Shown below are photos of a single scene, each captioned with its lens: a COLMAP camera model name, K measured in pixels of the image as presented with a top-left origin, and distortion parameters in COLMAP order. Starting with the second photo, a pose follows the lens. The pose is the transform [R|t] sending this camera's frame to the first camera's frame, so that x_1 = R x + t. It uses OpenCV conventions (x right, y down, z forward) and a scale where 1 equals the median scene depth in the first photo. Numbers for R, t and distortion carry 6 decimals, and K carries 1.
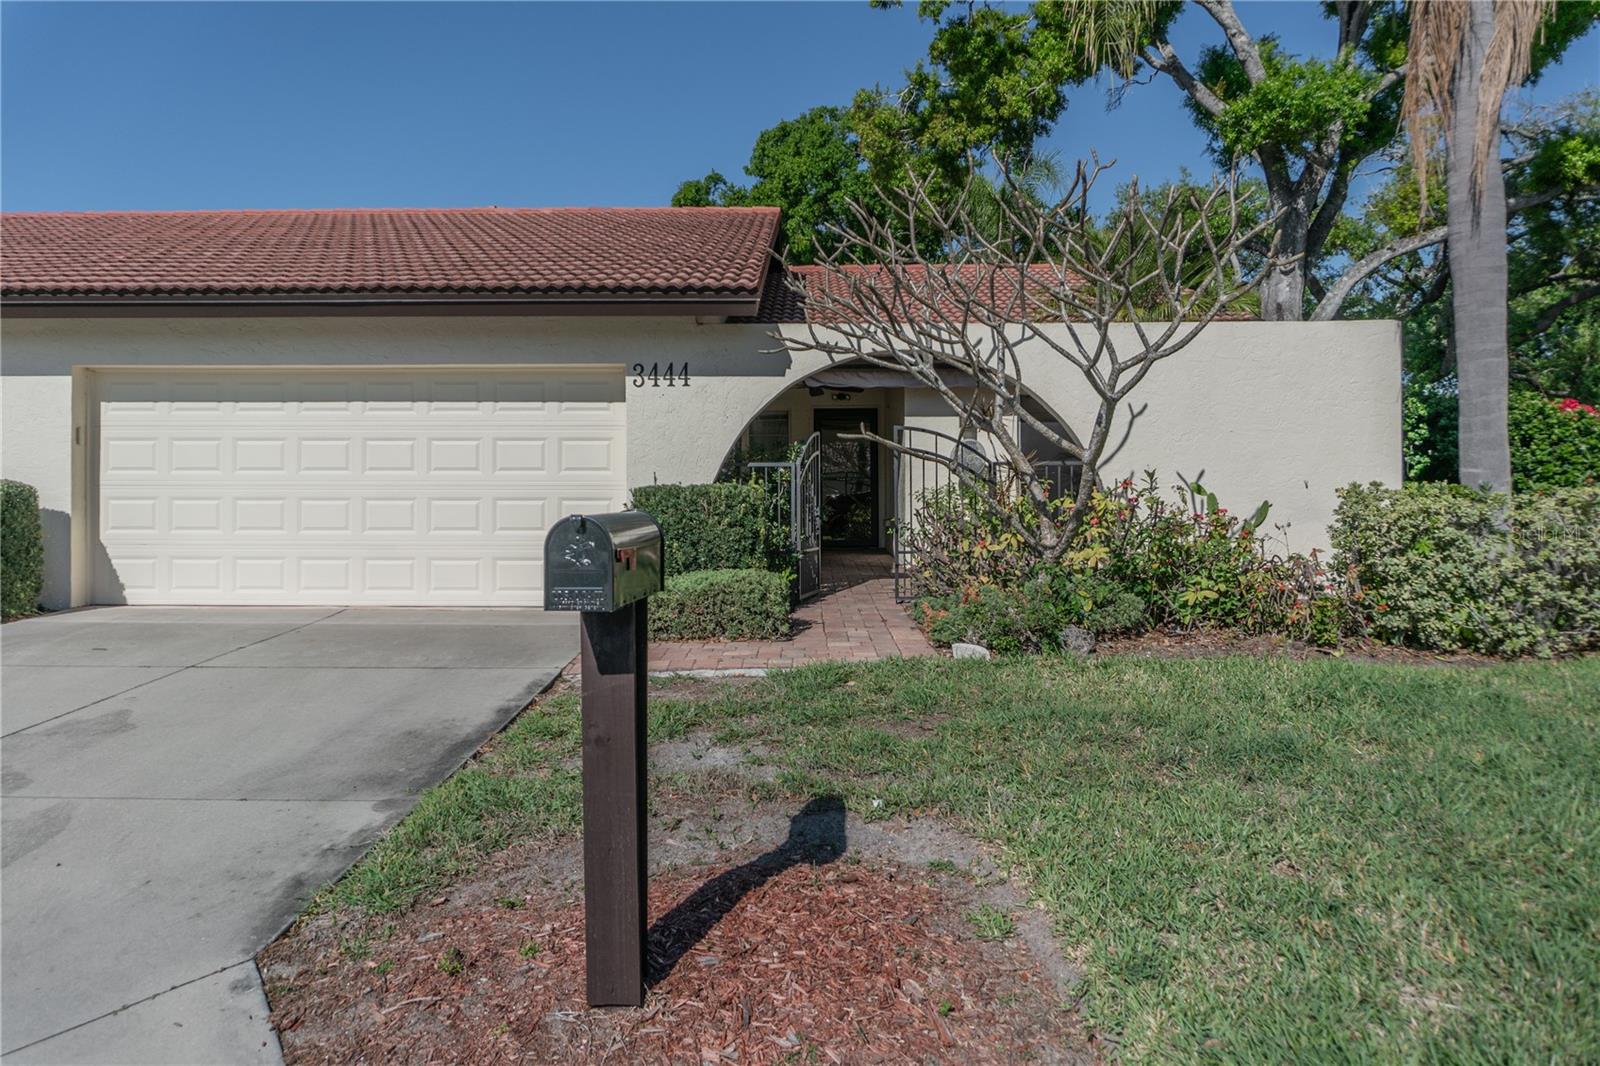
lens RADIAL K [[1149.0, 0, 802.7], [0, 1149.0, 469.1], [0, 0, 1]] dist [-0.012402, -0.008674]
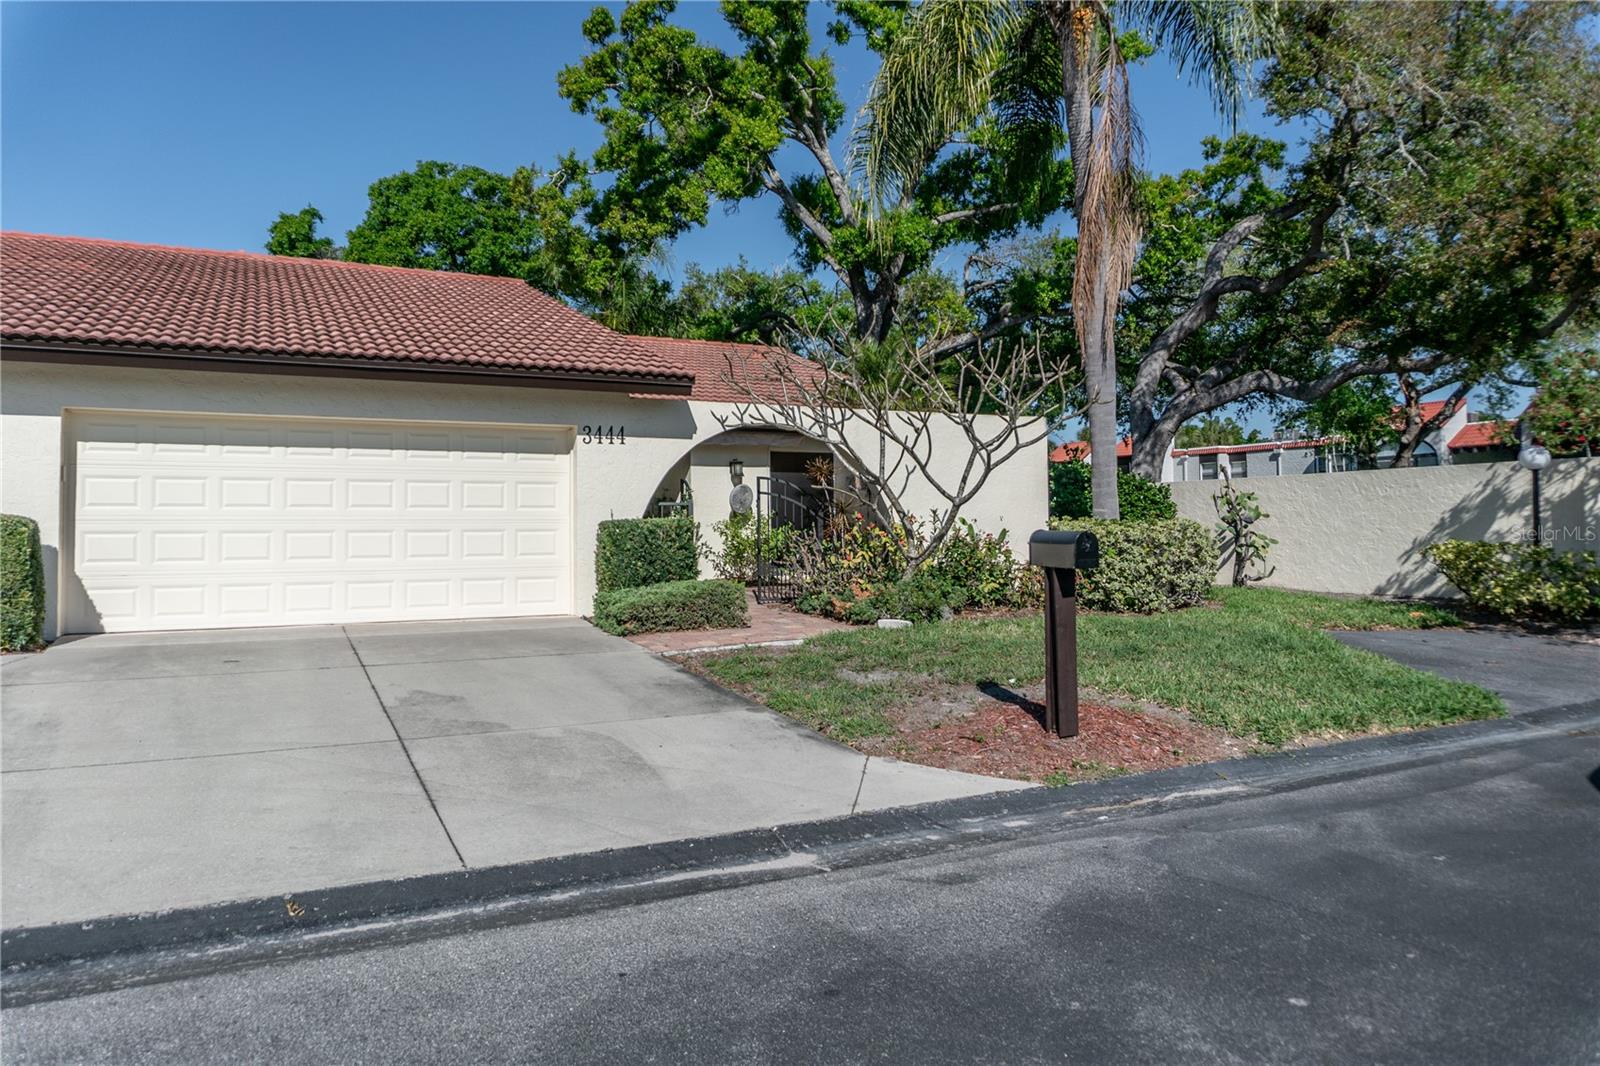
lens RADIAL K [[1149.0, 0, 802.7], [0, 1149.0, 469.1], [0, 0, 1]] dist [-0.012402, -0.008674]
pose [[0.874761, 0.019087, 0.484179, -0.542592], [-0.005798, 0.999565, -0.028928, -0.006439], [-0.484520, 0.022498, 0.874491, -0.246942]]
